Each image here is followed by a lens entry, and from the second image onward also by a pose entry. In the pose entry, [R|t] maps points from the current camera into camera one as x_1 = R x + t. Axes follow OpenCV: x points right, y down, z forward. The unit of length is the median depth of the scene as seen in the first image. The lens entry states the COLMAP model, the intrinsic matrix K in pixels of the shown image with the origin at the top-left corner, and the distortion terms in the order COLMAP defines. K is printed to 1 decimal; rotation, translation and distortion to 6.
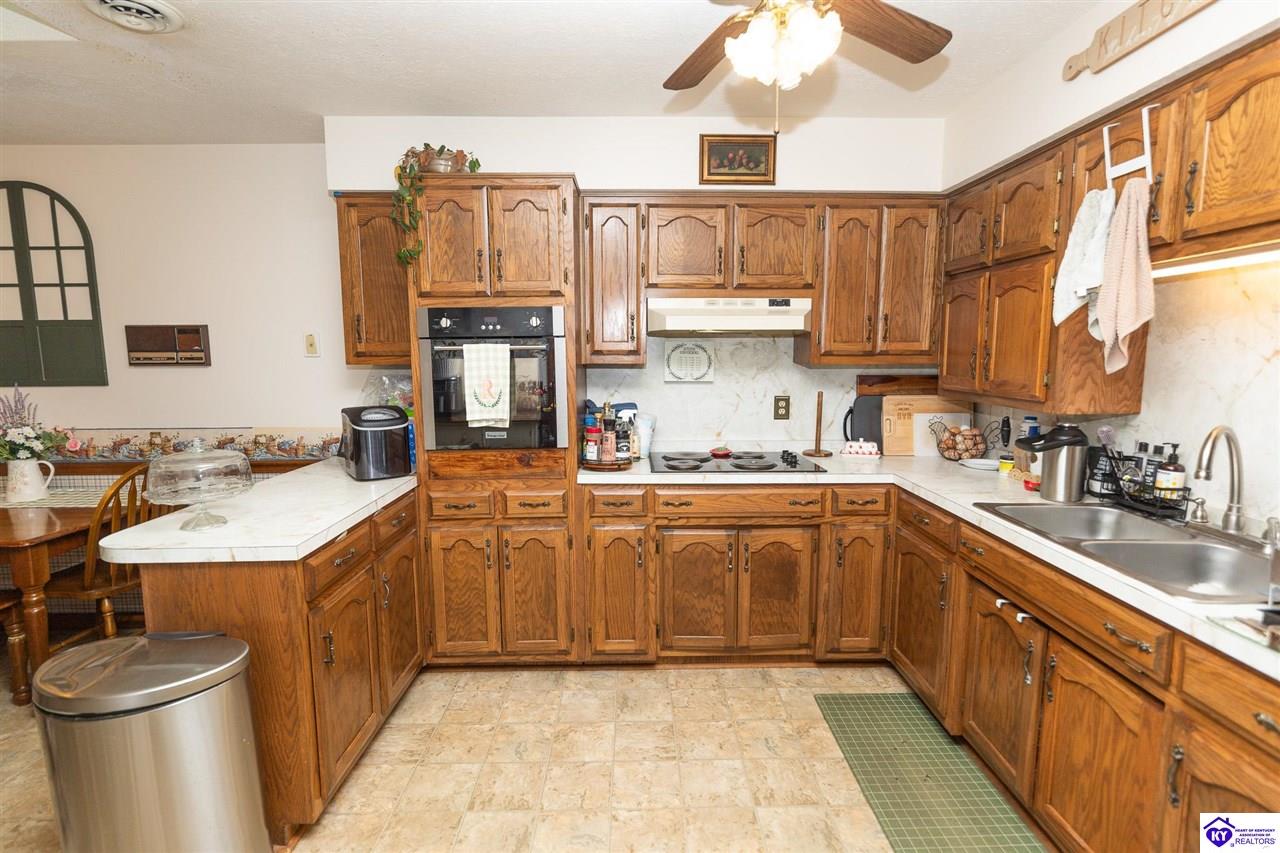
lens RADIAL K [[616.6, 0, 645.9], [0, 616.6, 424.6], [0, 0, 1]] dist [0.001354, 0.000291]
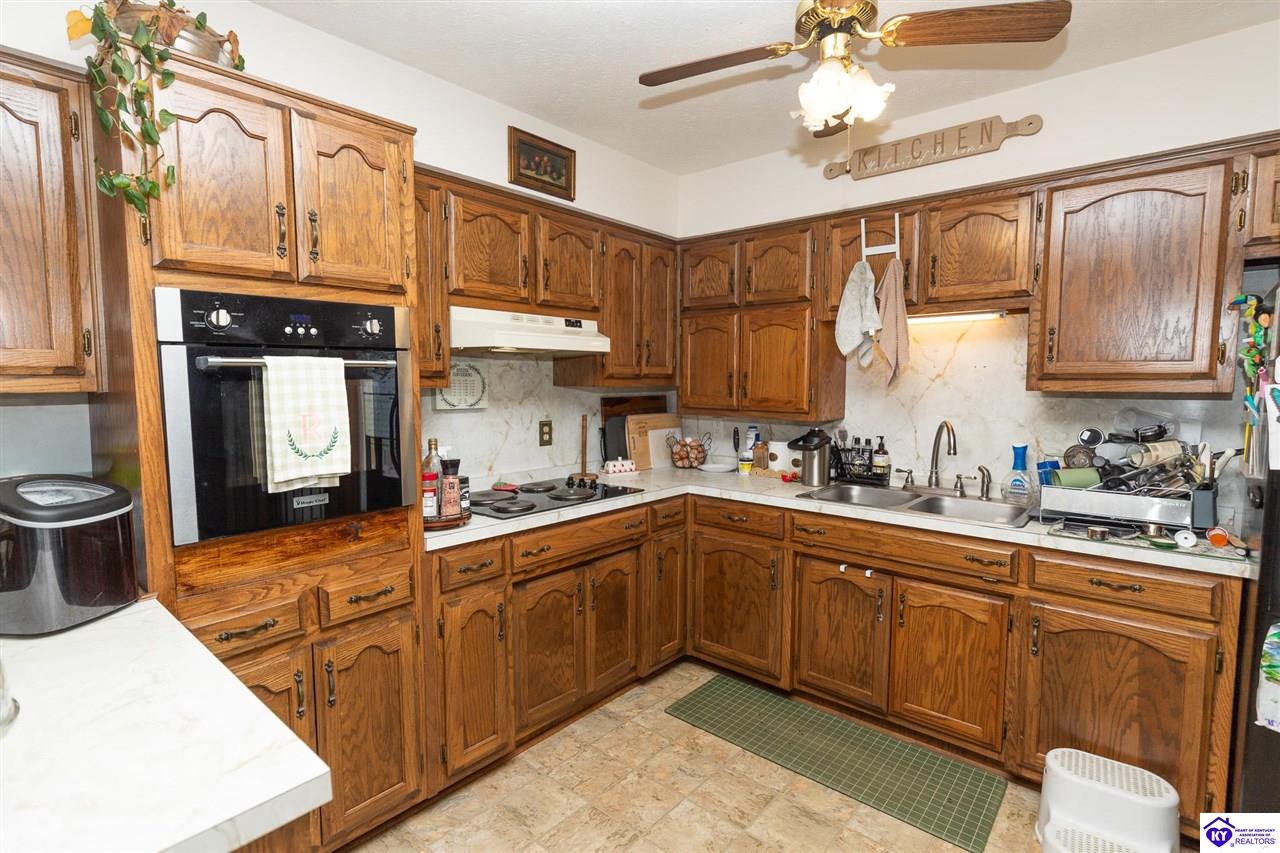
lens RADIAL K [[616.6, 0, 645.9], [0, 616.6, 424.6], [0, 0, 1]] dist [0.001354, 0.000291]
pose [[0.665057, -0.052241, 0.744963, -0.470659], [0.084479, 0.996410, -0.005543, -0.027648], [-0.741999, 0.066620, 0.667083, 0.308500]]
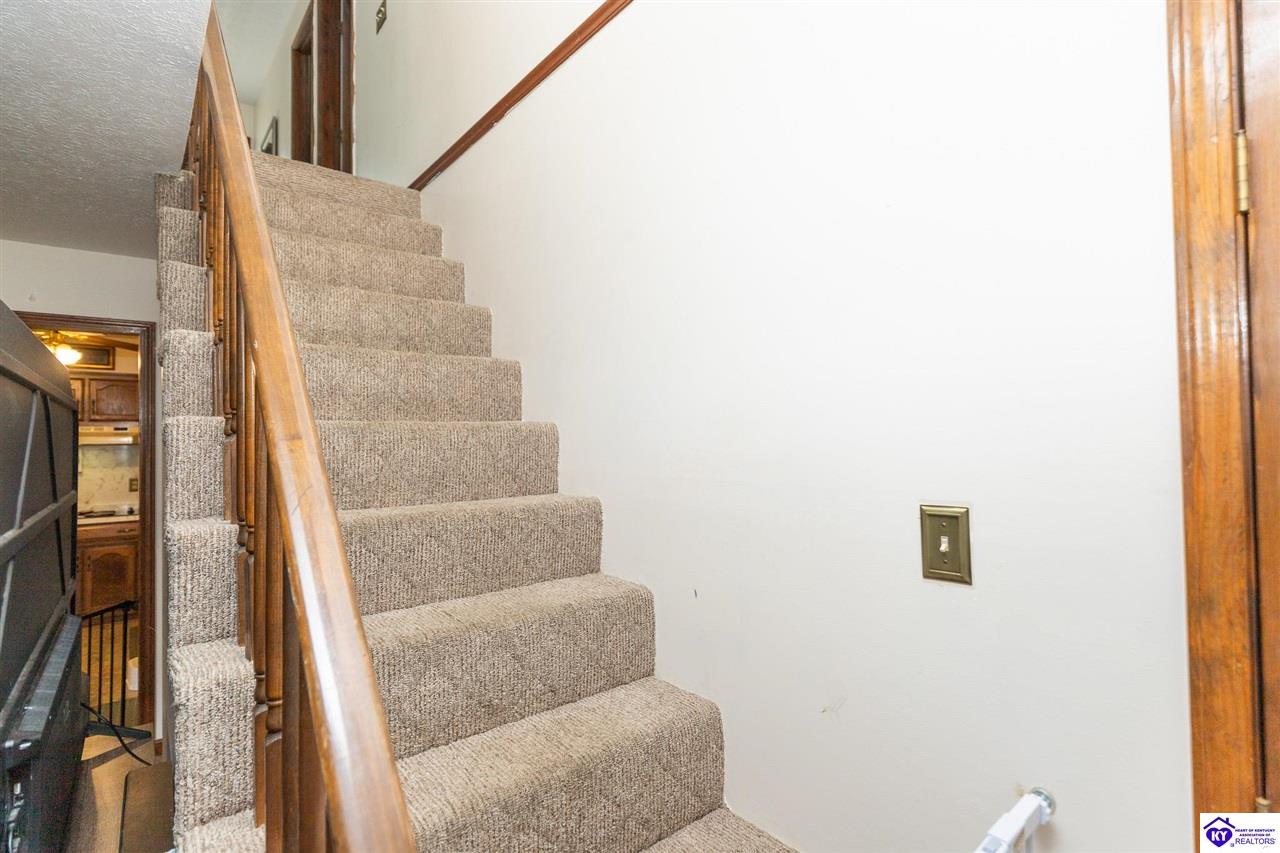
lens RADIAL K [[623.9, 0, 645.6], [0, 623.9, 424.5], [0, 0, 1]] dist [-0.000984, 0.000325]
pose [[0.788677, 0.009569, 0.614733, 0.338514], [0.081935, 0.989324, -0.120520, 0.170360], [-0.609323, 0.145419, 0.779473, -1.635028]]
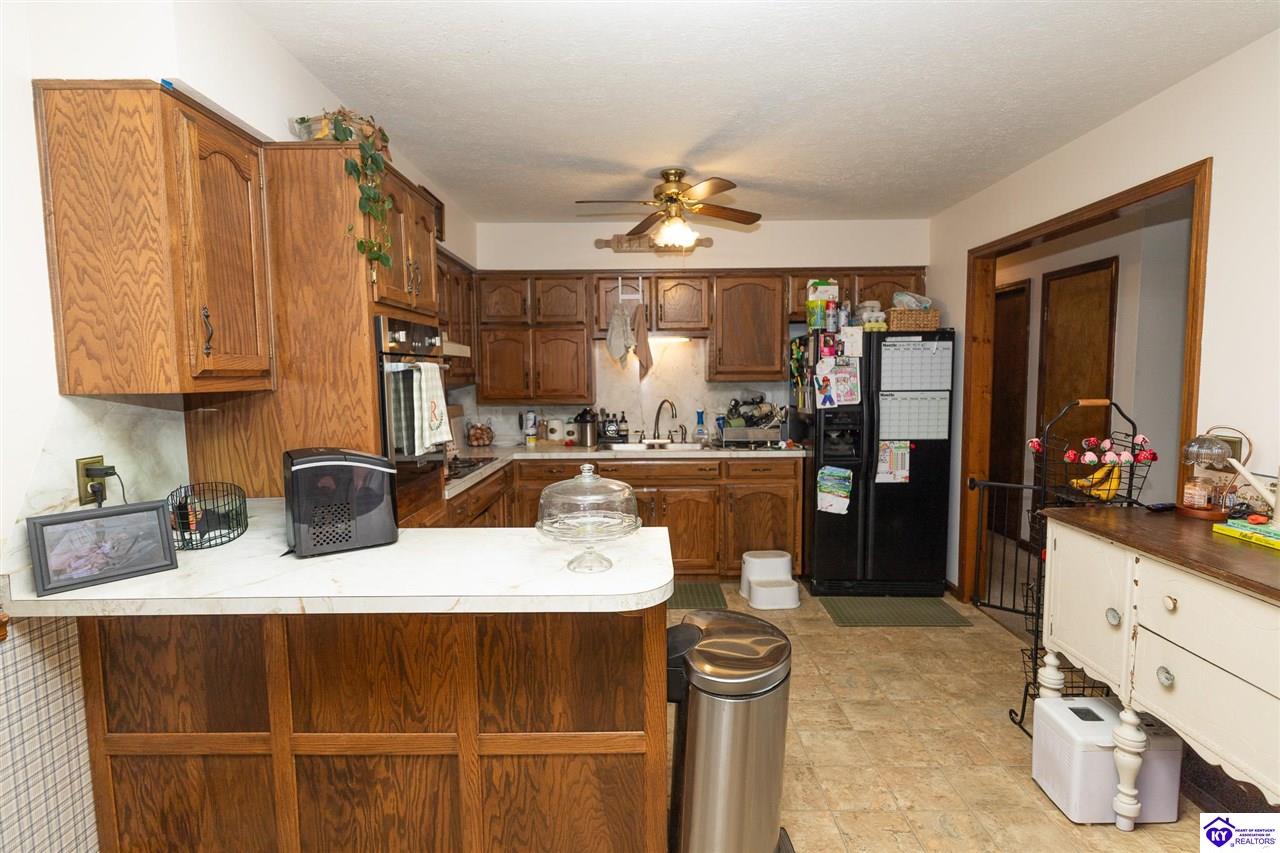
lens RADIAL K [[623.9, 0, 645.6], [0, 623.9, 424.5], [0, 0, 1]] dist [-0.000984, 0.000325]
pose [[0.024349, -0.076844, 0.996746, -1.132833], [0.126963, 0.989206, 0.073161, -0.061963], [-0.991609, 0.124769, 0.033842, 0.613363]]
